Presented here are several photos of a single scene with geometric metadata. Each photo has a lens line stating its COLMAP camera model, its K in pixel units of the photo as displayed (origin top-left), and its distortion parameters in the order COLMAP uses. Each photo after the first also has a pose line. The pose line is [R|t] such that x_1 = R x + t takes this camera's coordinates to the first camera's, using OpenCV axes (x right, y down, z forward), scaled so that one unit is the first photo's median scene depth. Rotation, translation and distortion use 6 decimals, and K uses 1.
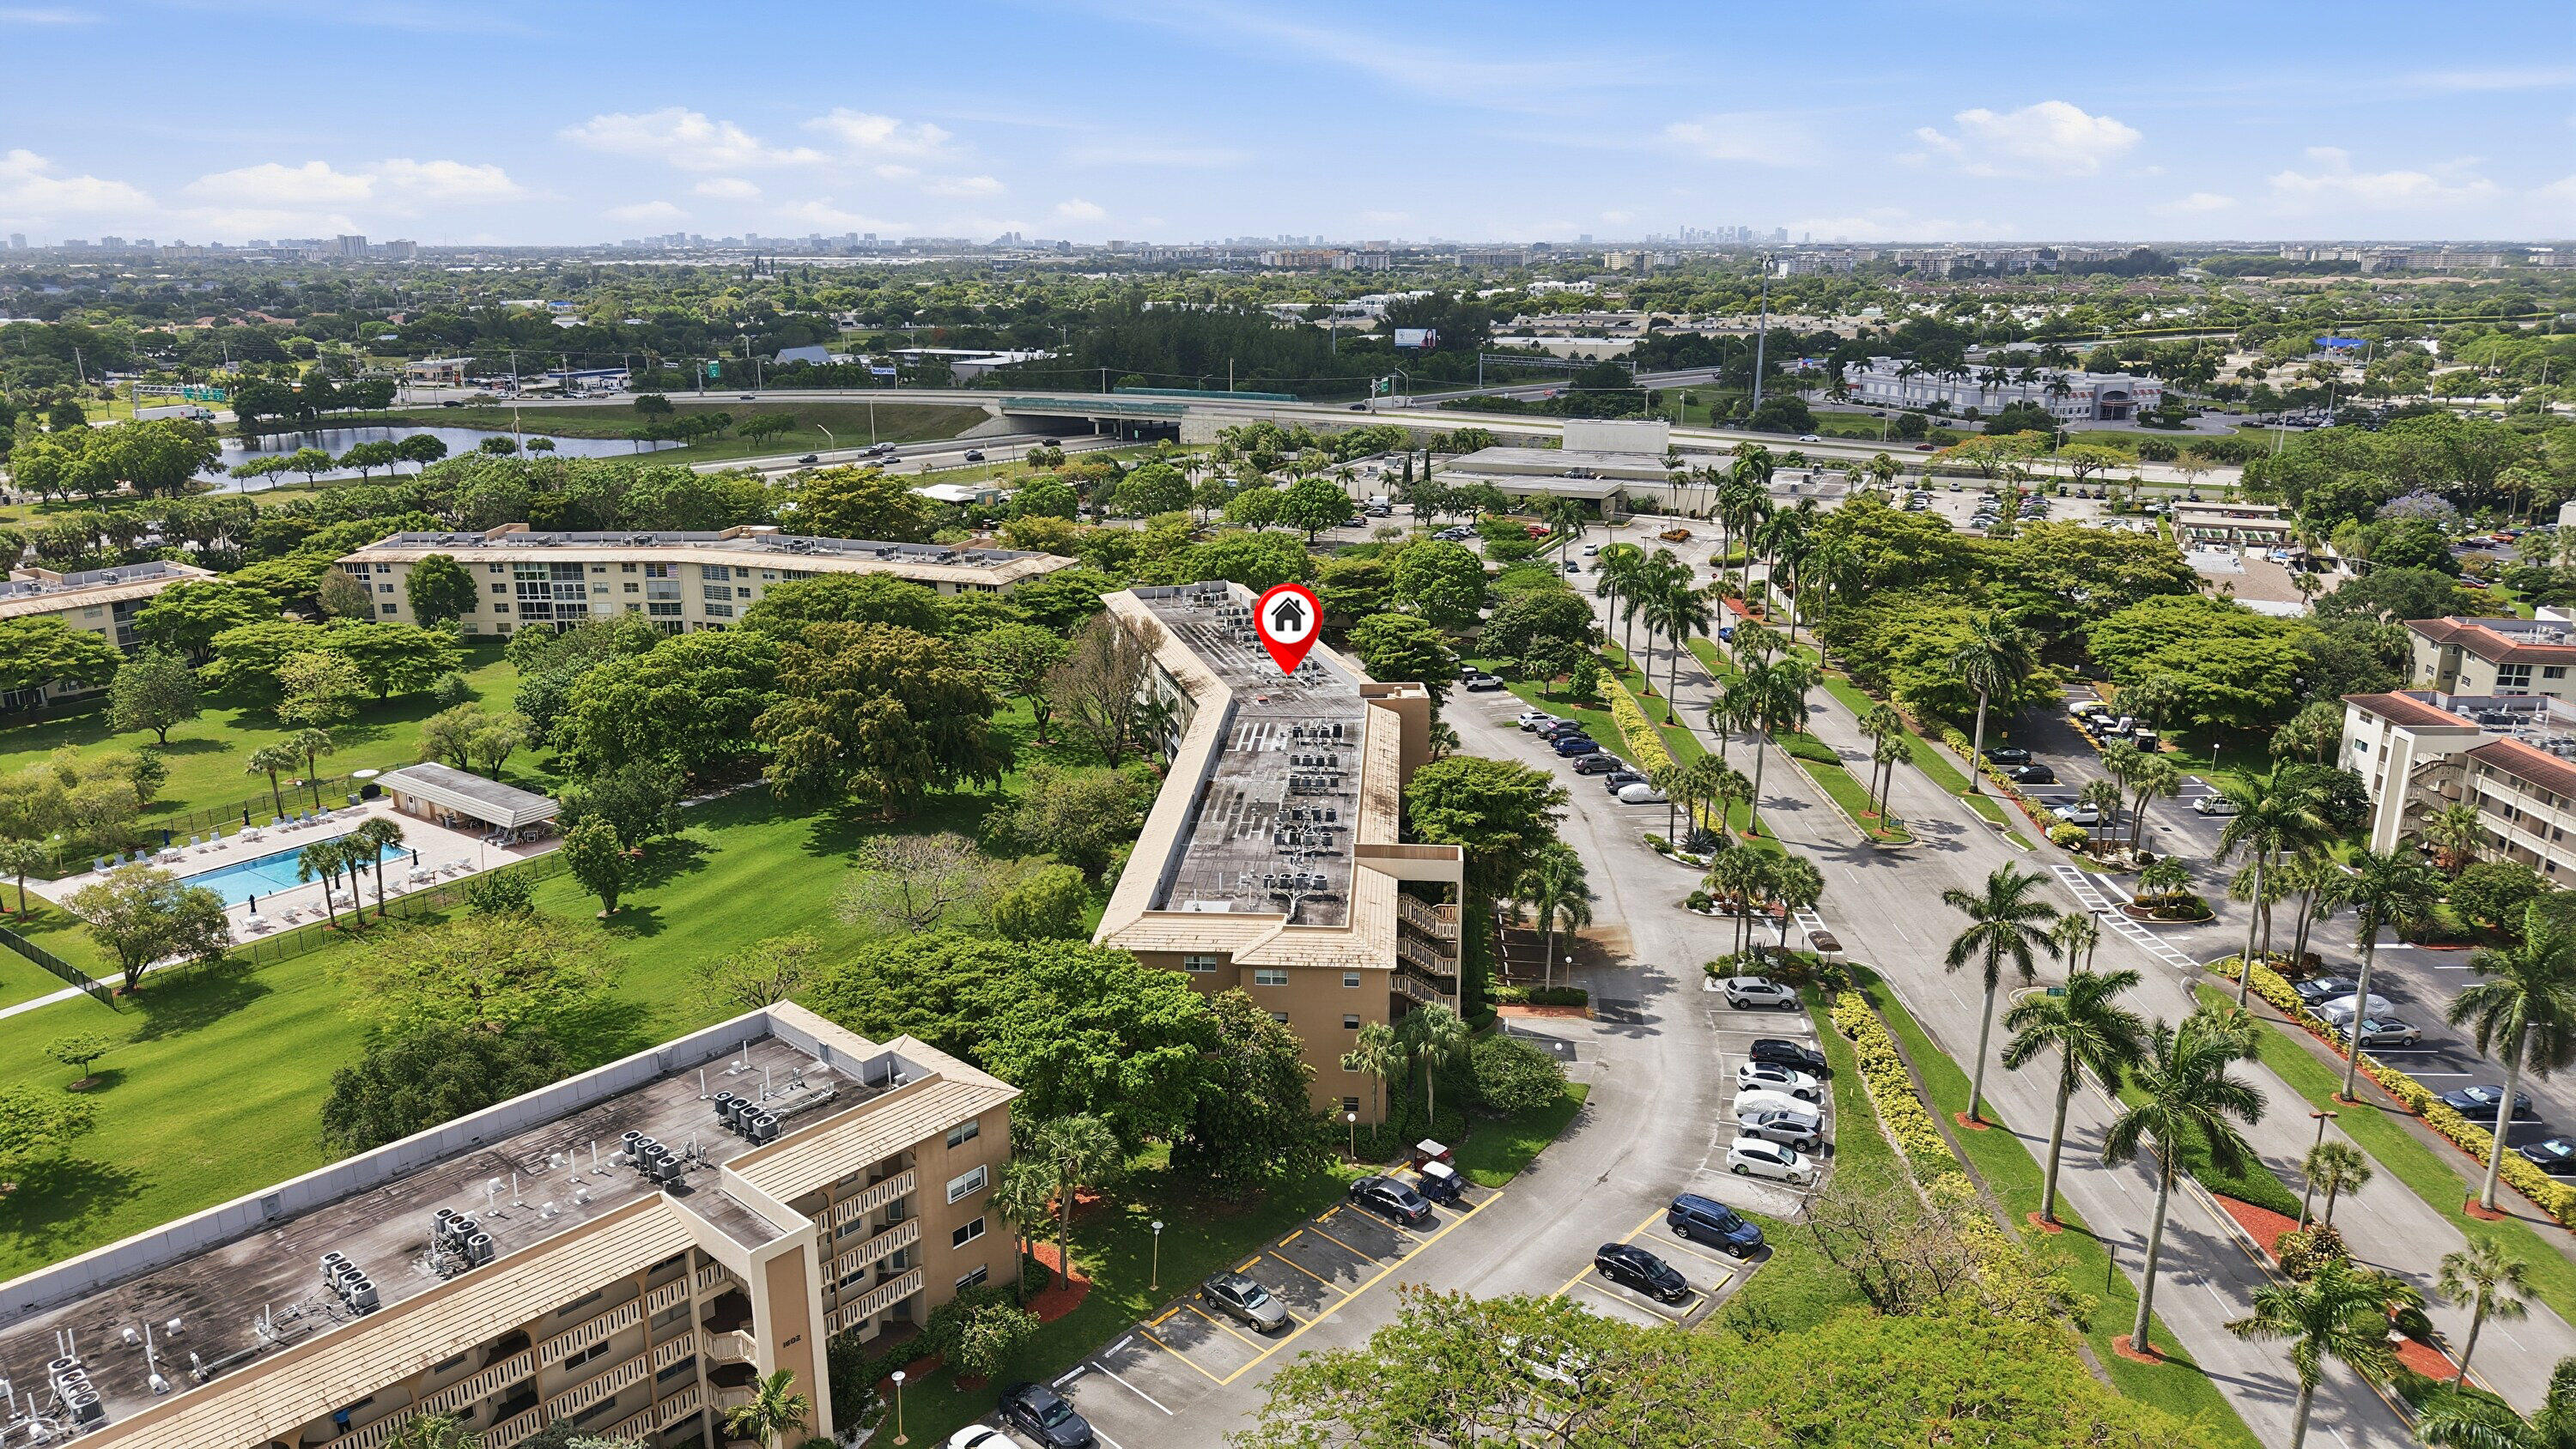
lens RADIAL K [[1694.3, 0, 1286.0], [0, 1694.3, 723.2], [0, 0, 1]] dist [-0.012738, -0.012807]
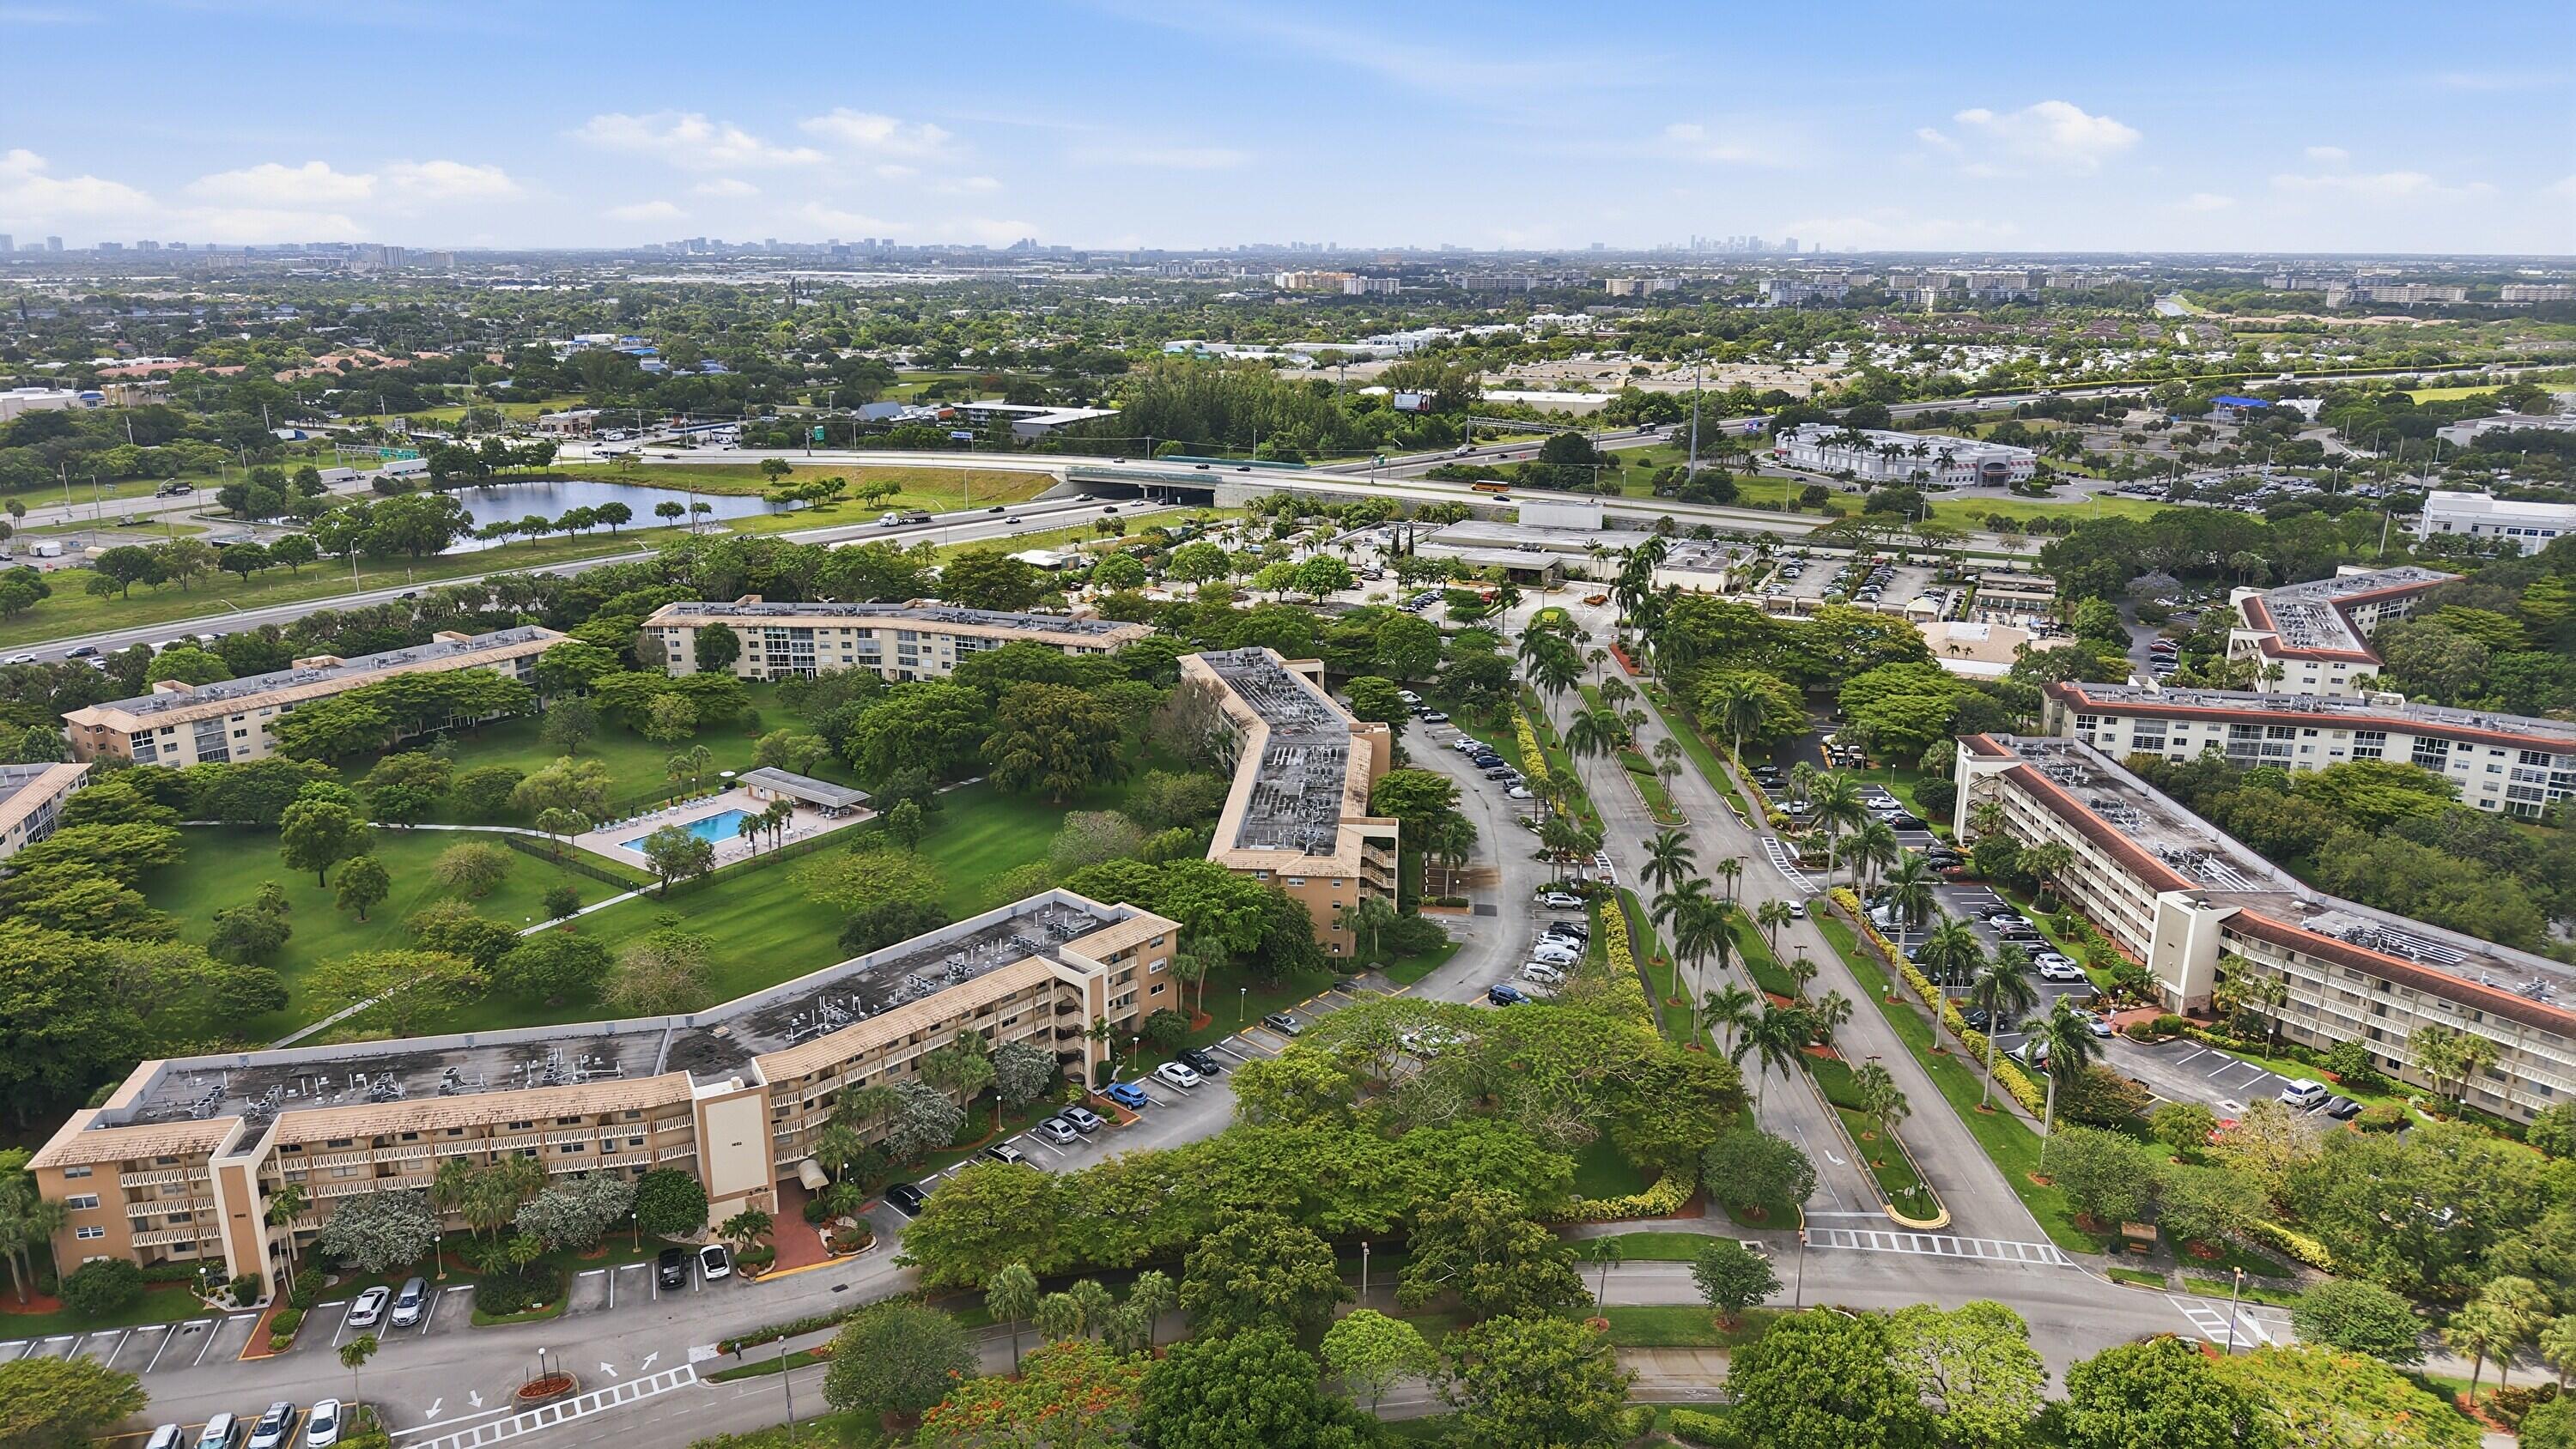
lens RADIAL K [[1694.3, 0, 1285.7], [0, 1694.3, 732.0], [0, 0, 1]] dist [-0.012738, -0.012807]
pose [[0.999950, 0.008304, -0.005659, -0.005010], [-0.008284, 0.999959, 0.003610, -0.014592], [0.005689, -0.003563, 0.999977, -0.444997]]
